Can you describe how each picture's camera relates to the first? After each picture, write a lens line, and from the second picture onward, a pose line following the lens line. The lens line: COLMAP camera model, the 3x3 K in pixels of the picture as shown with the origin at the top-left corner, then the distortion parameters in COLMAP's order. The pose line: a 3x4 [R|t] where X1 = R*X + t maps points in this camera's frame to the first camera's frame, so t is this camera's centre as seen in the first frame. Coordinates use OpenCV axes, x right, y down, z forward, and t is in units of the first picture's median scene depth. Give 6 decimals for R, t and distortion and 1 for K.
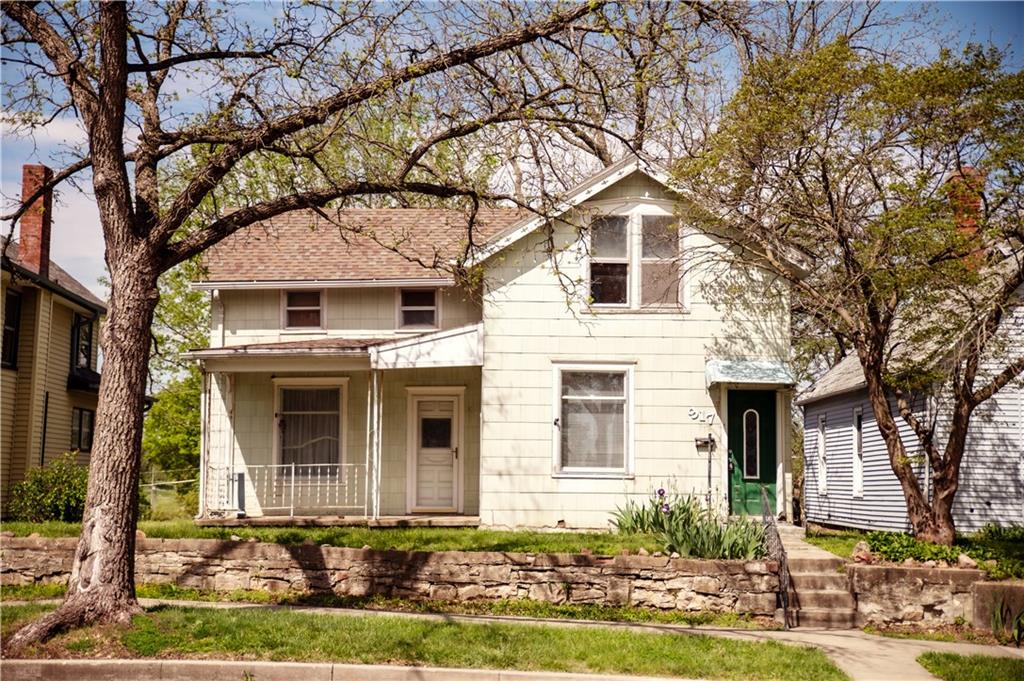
lens RADIAL K [[1375.6, 0, 508.1], [0, 1375.6, 339.0], [0, 0, 1]] dist [0.067707, 0.023199]
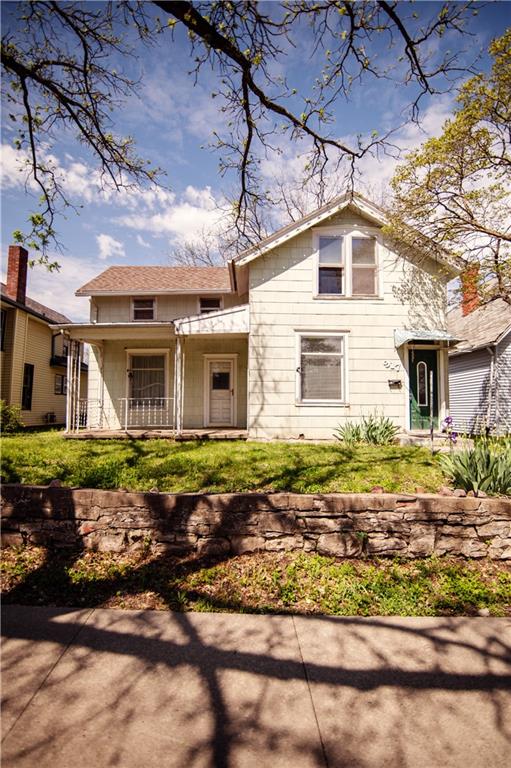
lens RADIAL K [[347.6, 0, 257.8], [0, 347.6, 385.9], [0, 0, 1]] dist [-0.021696, 0.000000]
pose [[0.999552, -0.002989, 0.029784, -0.021021], [0.001709, 0.999078, 0.042909, 0.062037], [-0.029885, -0.042839, 0.998635, 0.621423]]
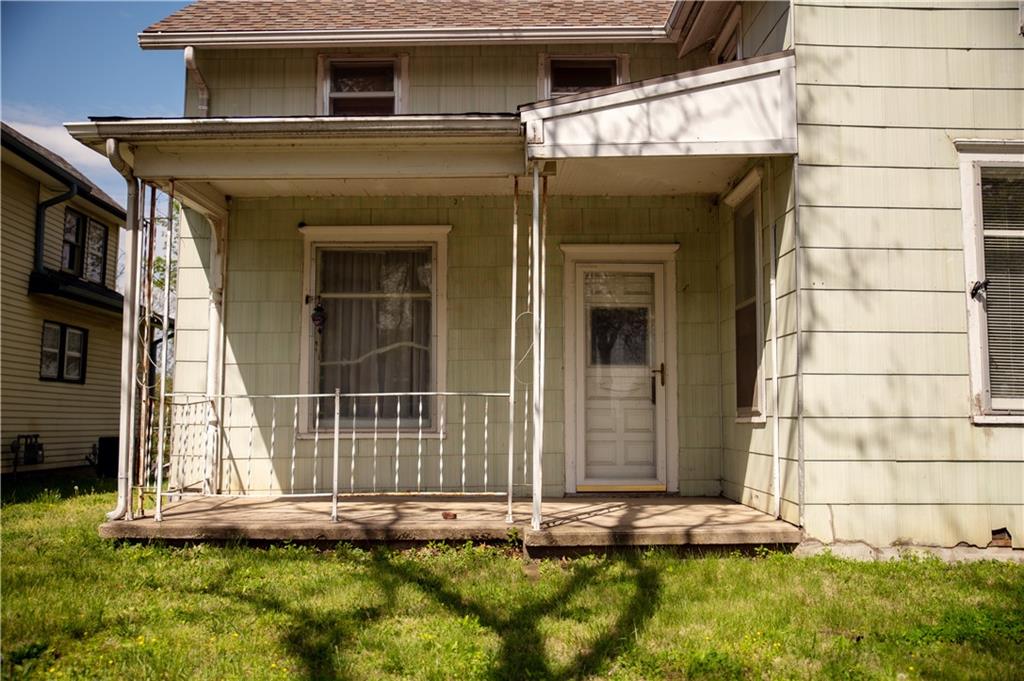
lens RADIAL K [[872.1, 0, 506.4], [0, 872.1, 341.8], [0, 0, 1]] dist [-0.096199, 0.164473]
pose [[0.999806, 0.002637, 0.019539, -0.111734], [-0.002944, 0.999872, 0.015721, 0.072537], [-0.019495, -0.015775, 0.999685, 0.748989]]
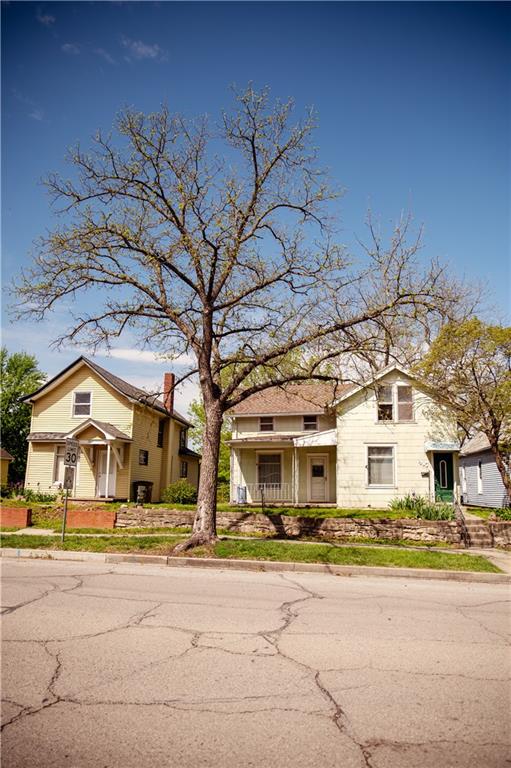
lens RADIAL K [[516.8, 0, 258.6], [0, 516.8, 390.5], [0, 0, 1]] dist [-0.130973, 0.092257]
pose [[0.990819, -0.022618, -0.133287, -0.033624], [0.011361, 0.996349, -0.084615, -0.002555], [0.134714, 0.082324, 0.987459, 0.017331]]
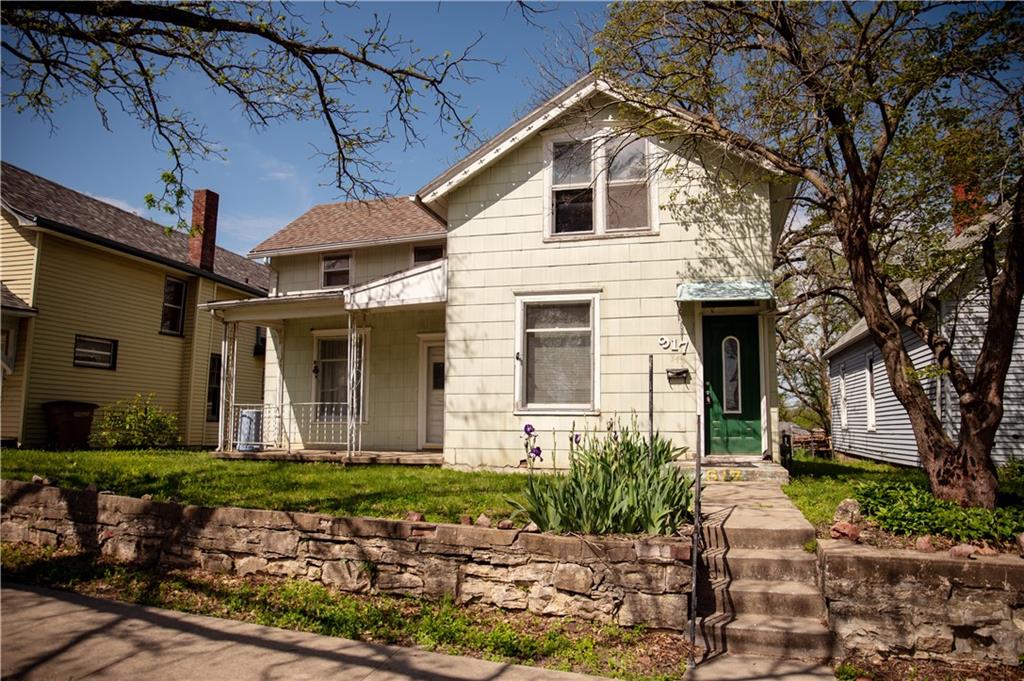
lens RADIAL K [[689.1, 0, 512.0], [0, 689.1, 340.5], [0, 0, 1]] dist [-0.130973, 0.092257]
pose [[0.964928, -0.034100, -0.260292, 0.156110], [0.029124, 0.999312, -0.022949, 0.060460], [0.260896, 0.014564, 0.965257, 0.542110]]
